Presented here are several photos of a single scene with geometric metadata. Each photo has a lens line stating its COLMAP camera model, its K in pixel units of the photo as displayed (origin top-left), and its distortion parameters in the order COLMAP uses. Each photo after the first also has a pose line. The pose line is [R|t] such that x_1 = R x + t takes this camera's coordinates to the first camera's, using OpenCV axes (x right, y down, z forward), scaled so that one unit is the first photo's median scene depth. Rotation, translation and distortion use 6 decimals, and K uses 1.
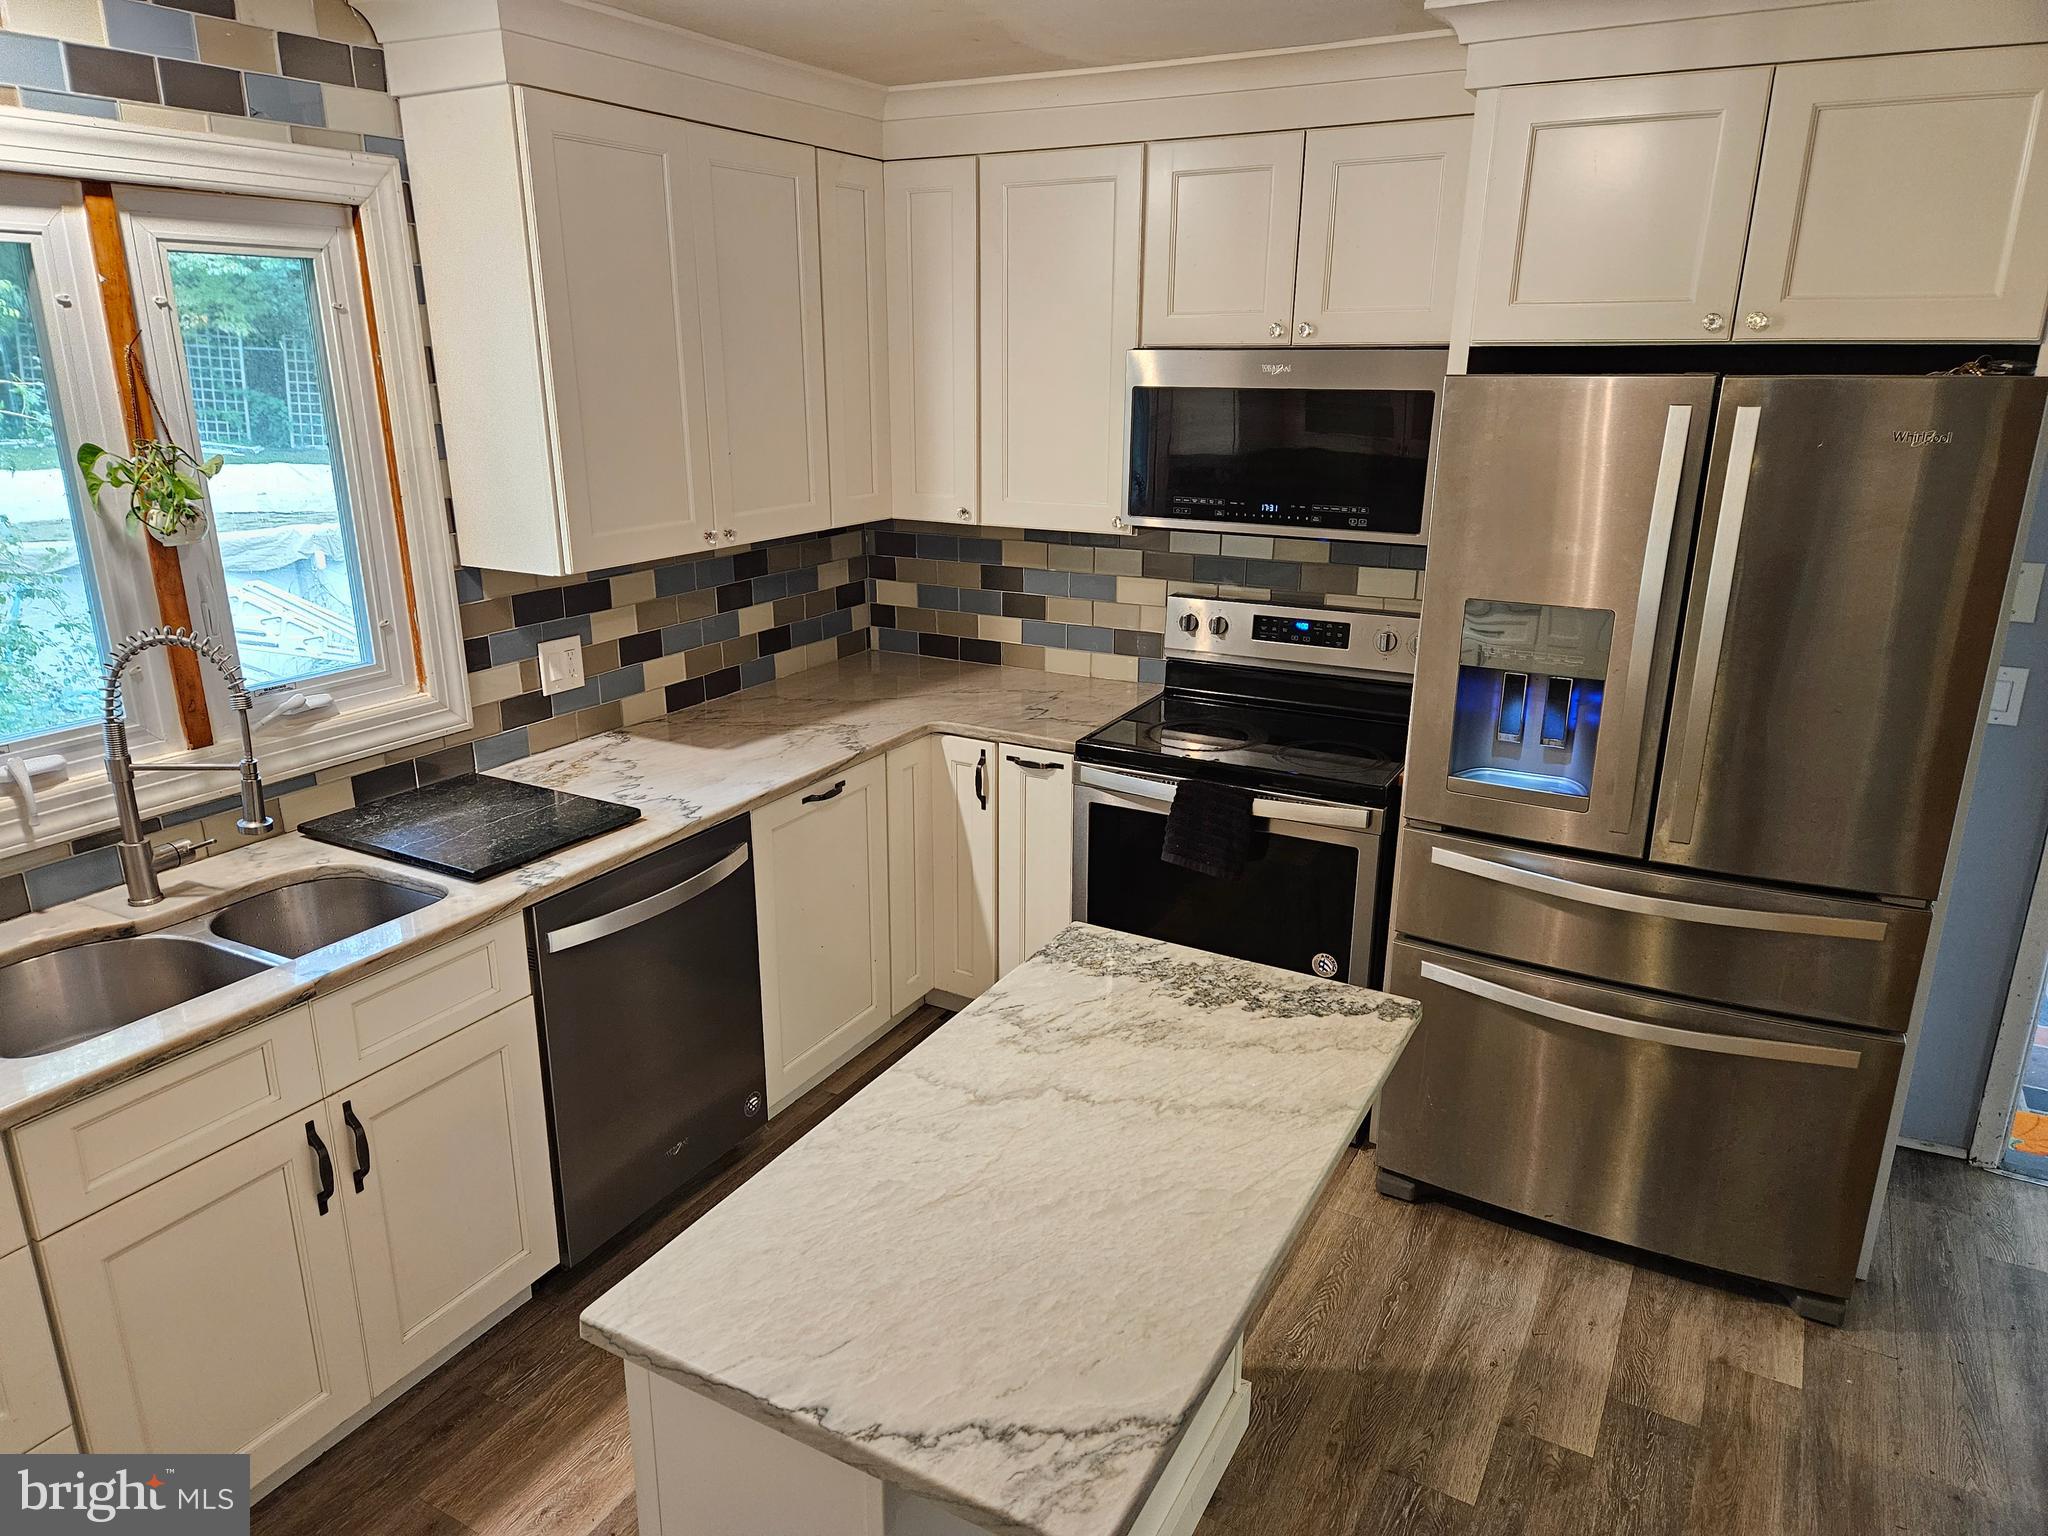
lens RADIAL K [[1361.4, 0, 1015.5], [0, 1361.4, 769.3], [0, 0, 1]] dist [0.092821, -0.078183]
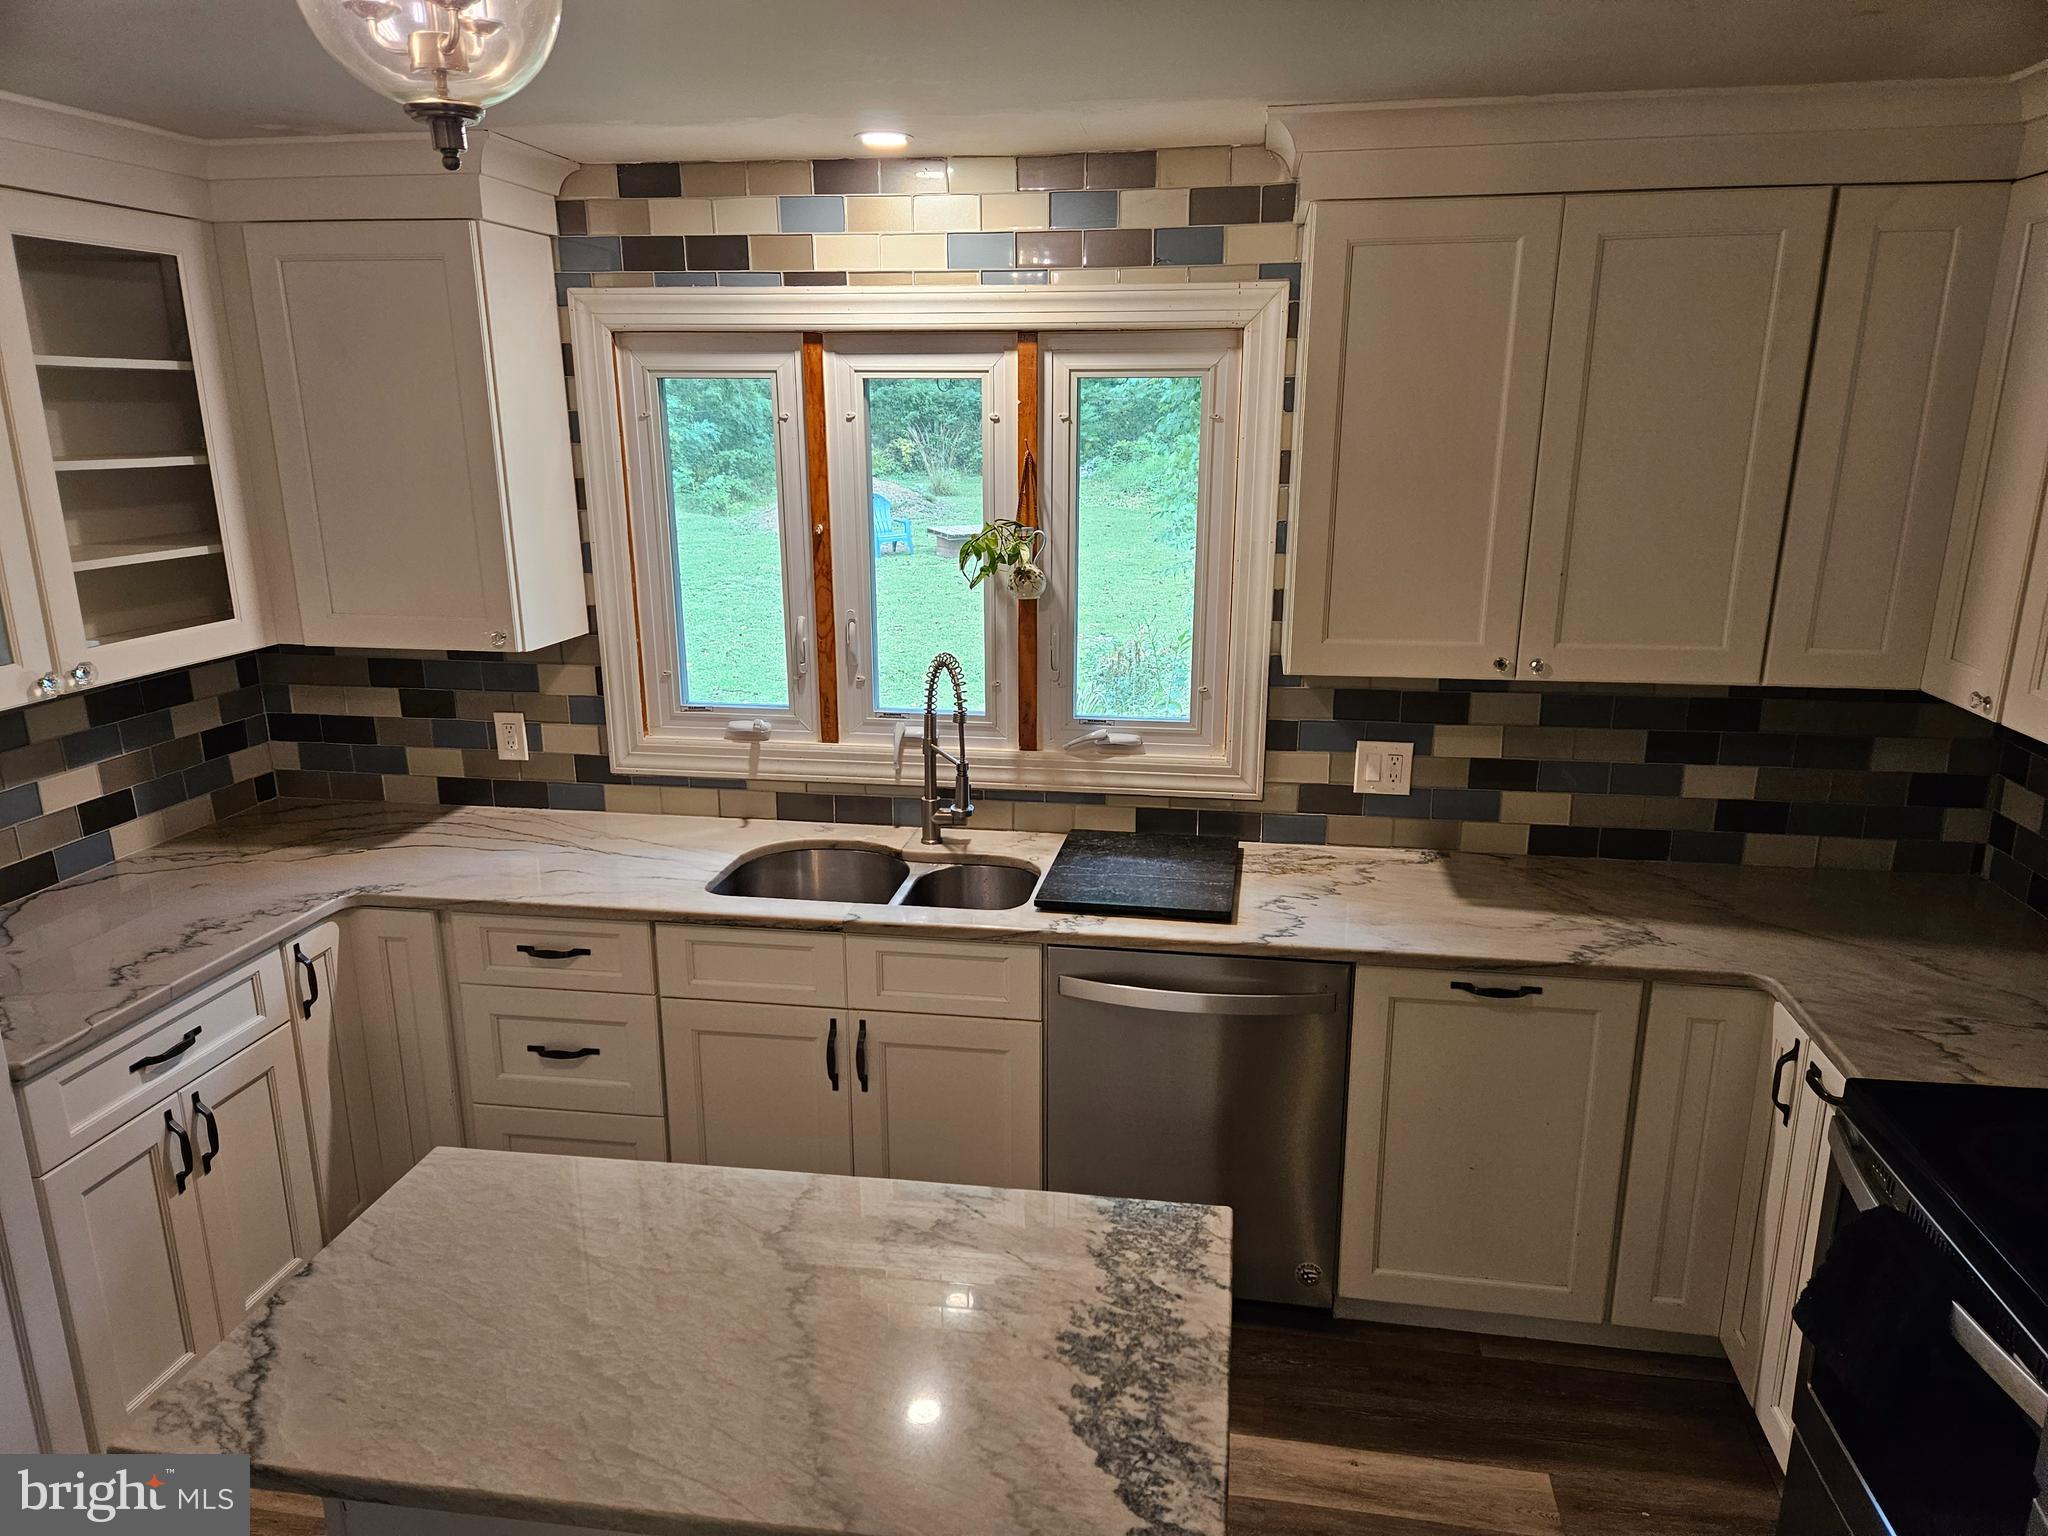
lens RADIAL K [[1354.5, 0, 1035.4], [0, 1354.5, 782.1], [0, 0, 1]] dist [0.092242, -0.080758]
pose [[0.349836, 0.248561, -0.903234, 0.547957], [-0.274757, 0.948982, 0.154733, -0.175620], [0.895614, 0.194038, 0.400282, 0.464042]]
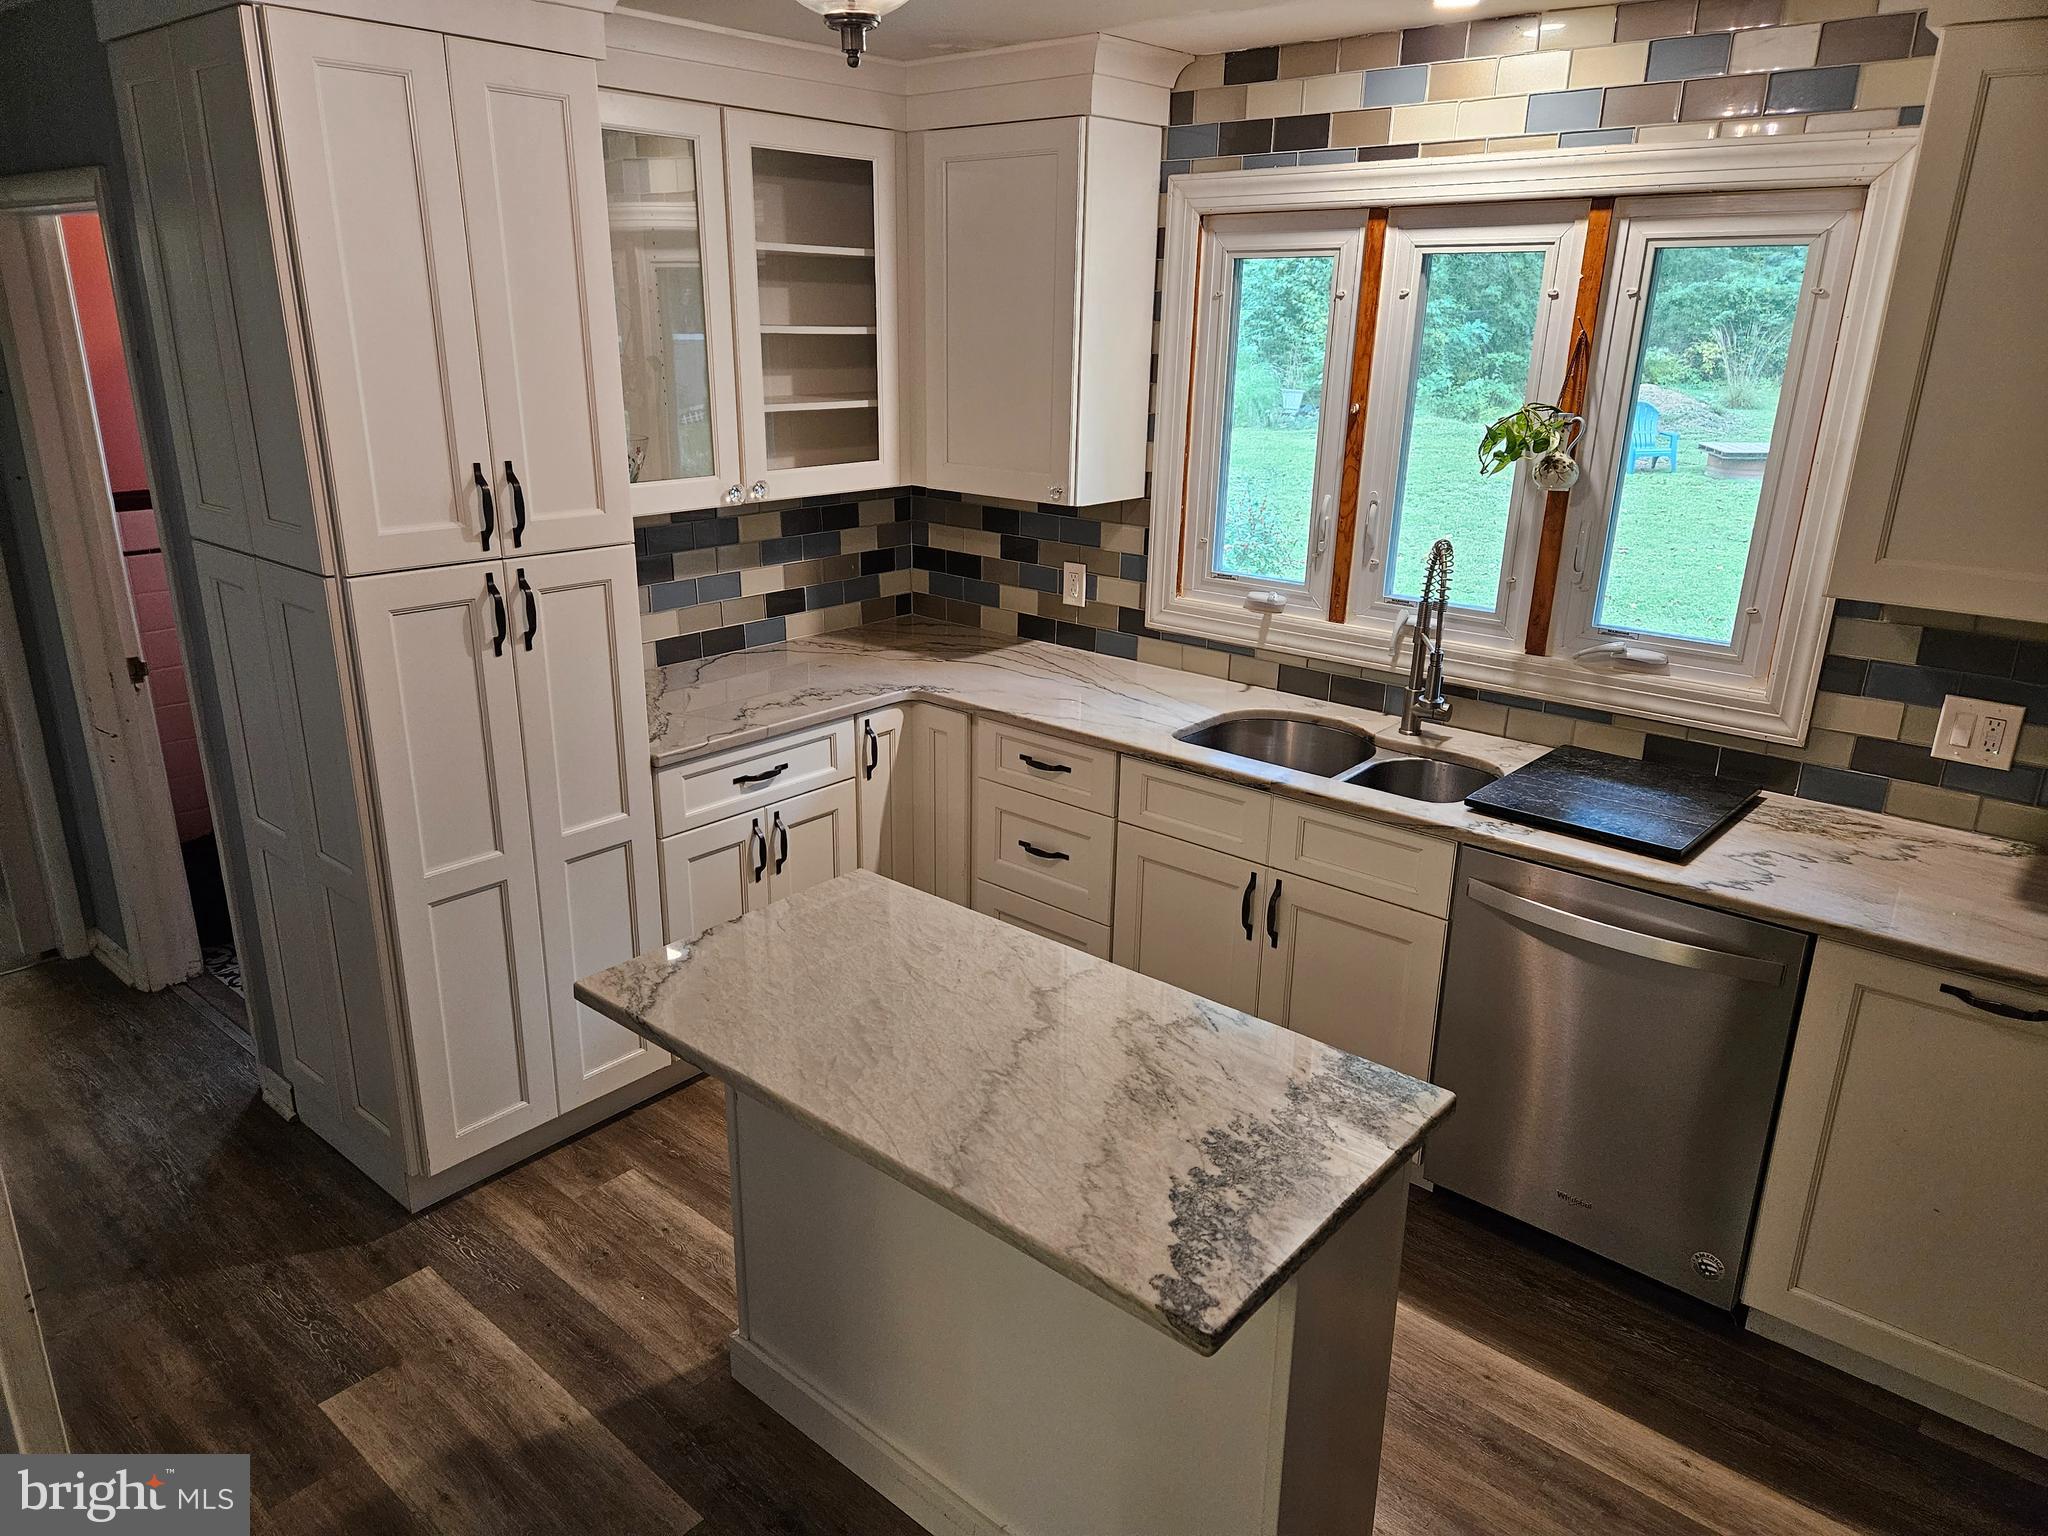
lens RADIAL K [[1361.4, 0, 1015.5], [0, 1361.4, 769.3], [0, 0, 1]] dist [0.092821, -0.078183]
pose [[-0.198067, 0.311492, -0.929378, 0.639633], [-0.300072, 0.883369, 0.360022, -0.214647], [0.933127, 0.350189, -0.081496, 0.656022]]
